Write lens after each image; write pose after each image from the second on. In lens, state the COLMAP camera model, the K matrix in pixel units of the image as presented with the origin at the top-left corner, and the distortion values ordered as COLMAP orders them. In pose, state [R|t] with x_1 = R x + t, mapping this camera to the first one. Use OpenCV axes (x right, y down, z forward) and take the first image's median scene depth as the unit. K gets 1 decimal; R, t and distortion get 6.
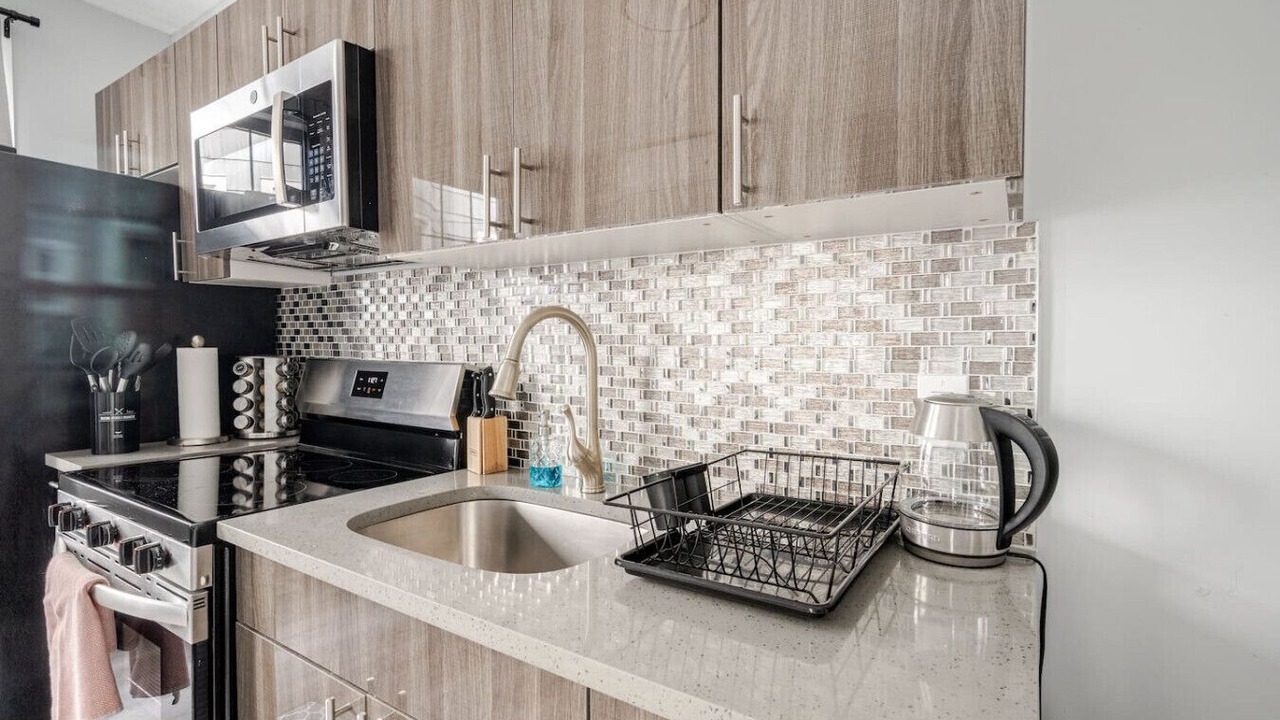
lens RADIAL K [[597.9, 0, 640.8], [0, 597.9, 370.7], [0, 0, 1]] dist [-0.006174, -0.000009]
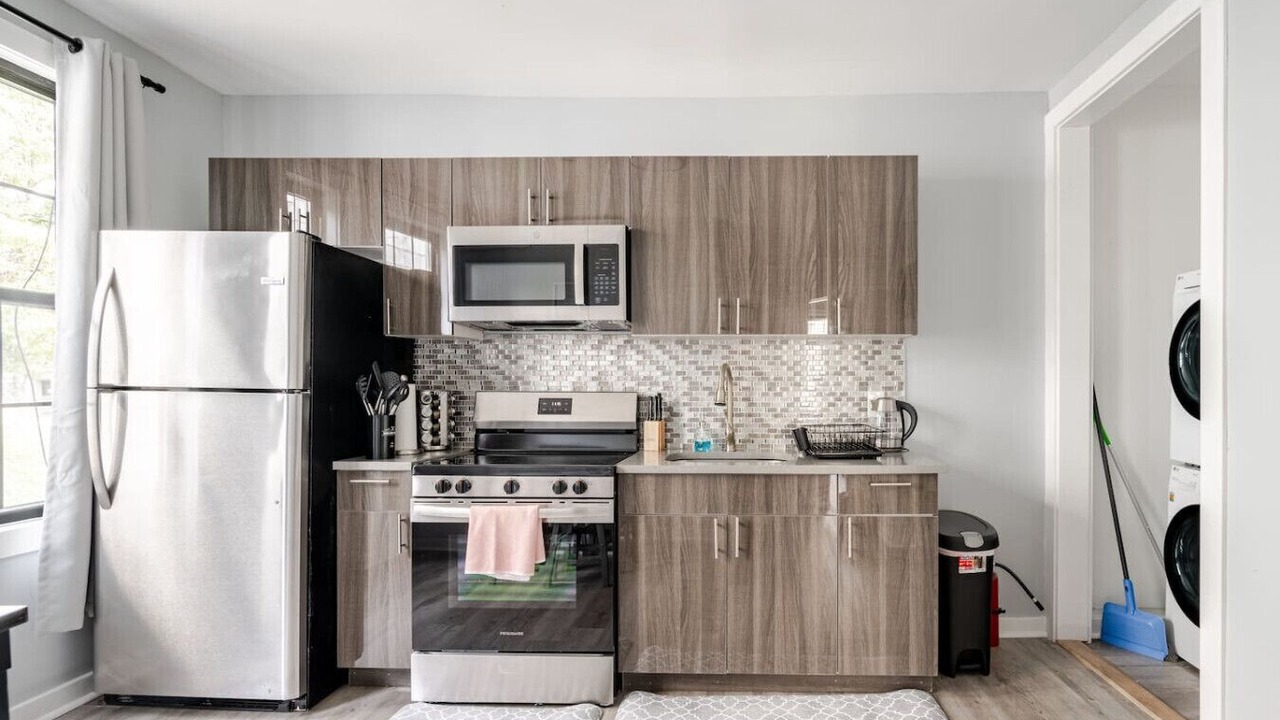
lens RADIAL K [[648.2, 0, 720.9], [0, 648.2, 384.8], [0, 0, 1]] dist [0.003957, -0.000405]
pose [[0.854491, -0.002170, 0.519462, -1.122135], [0.024754, 0.999025, -0.036545, 0.045320], [-0.518876, 0.044086, 0.853712, -0.803320]]
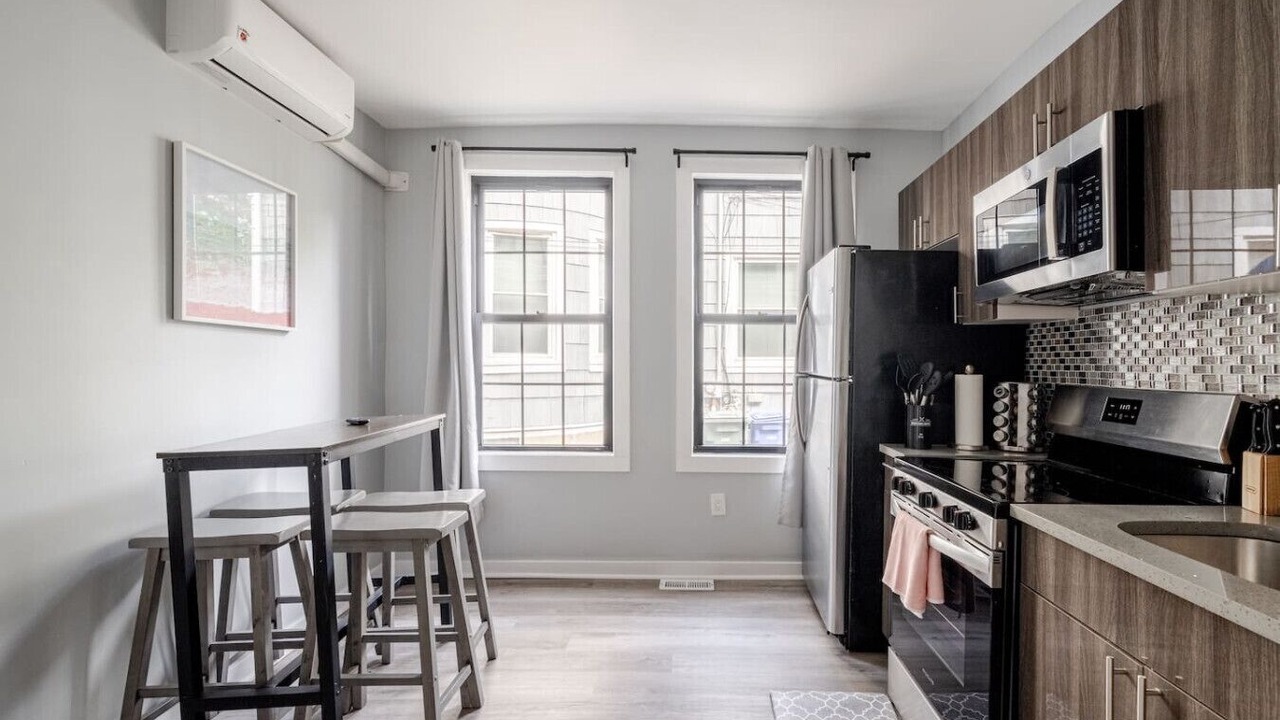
lens RADIAL K [[597.9, 0, 707.3], [0, 597.9, 371.1], [0, 0, 1]] dist [-0.006174, -0.000009]
pose [[0.548069, 0.004798, -0.836419, 0.031452], [-0.040729, 0.998950, -0.020957, 0.005425], [0.835441, 0.045552, 0.547689, -0.226368]]
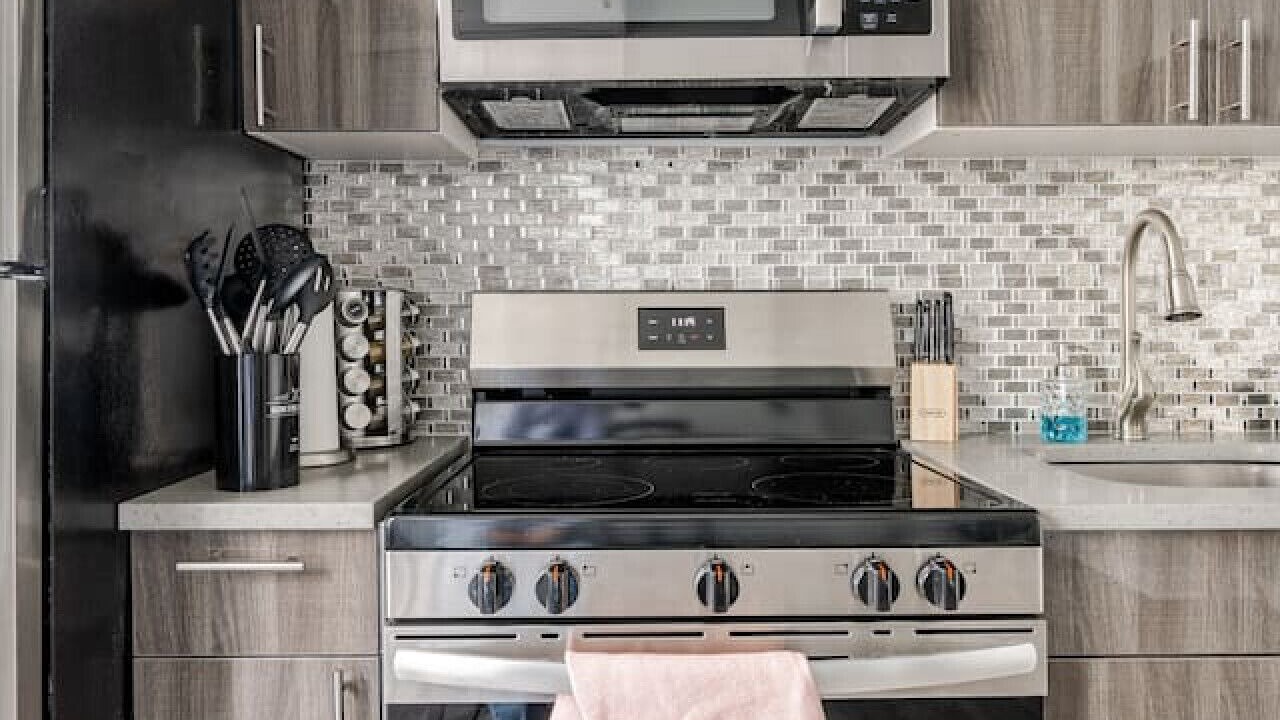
lens RADIAL K [[908.9, 0, 640.8], [0, 908.9, 323.0], [0, 0, 1]] dist [-0.017771, 0.006720]
pose [[0.840275, -0.015937, 0.541926, -1.146418], [0.033644, 0.999174, -0.022782, 0.042444], [-0.541116, 0.037376, 0.840117, 0.281503]]
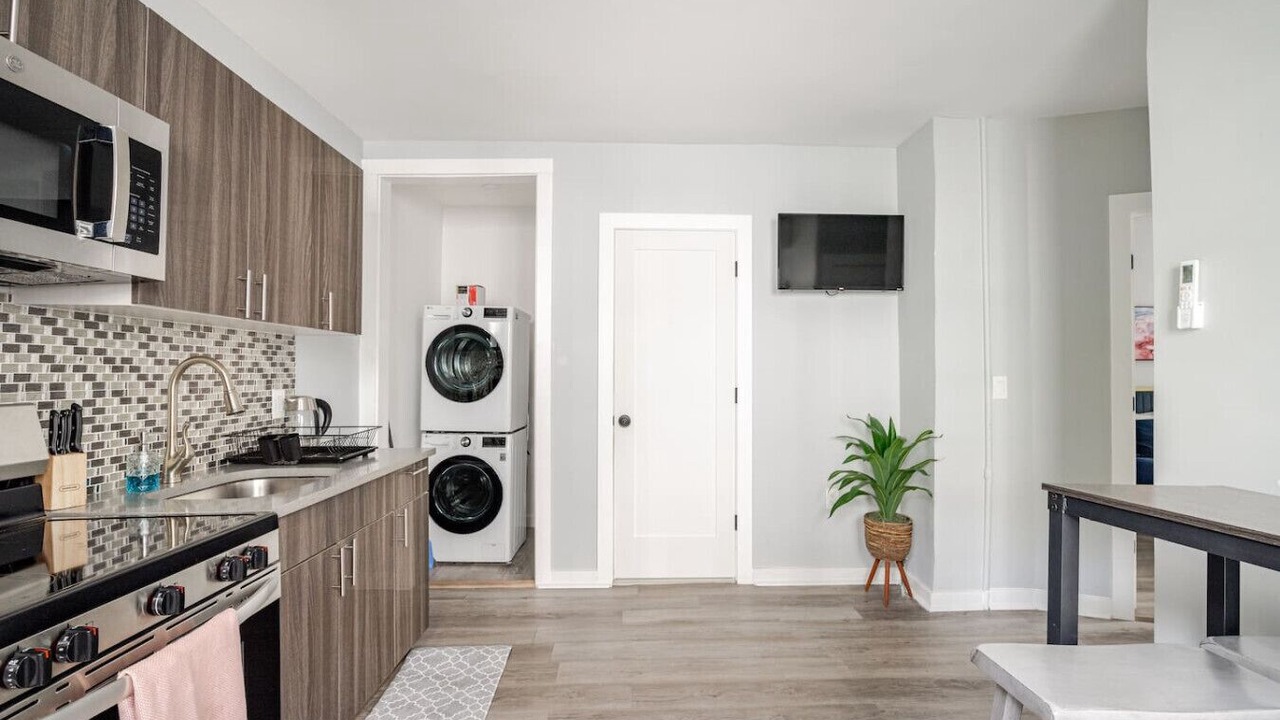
lens RADIAL K [[597.9, 0, 636.6], [0, 597.9, 356.4], [0, 0, 1]] dist [-0.006174, -0.000009]
pose [[-0.544515, 0.021766, 0.838469, -1.663775], [0.038371, 0.999263, -0.001022, -0.050329], [-0.837873, 0.031617, -0.544949, 0.733893]]
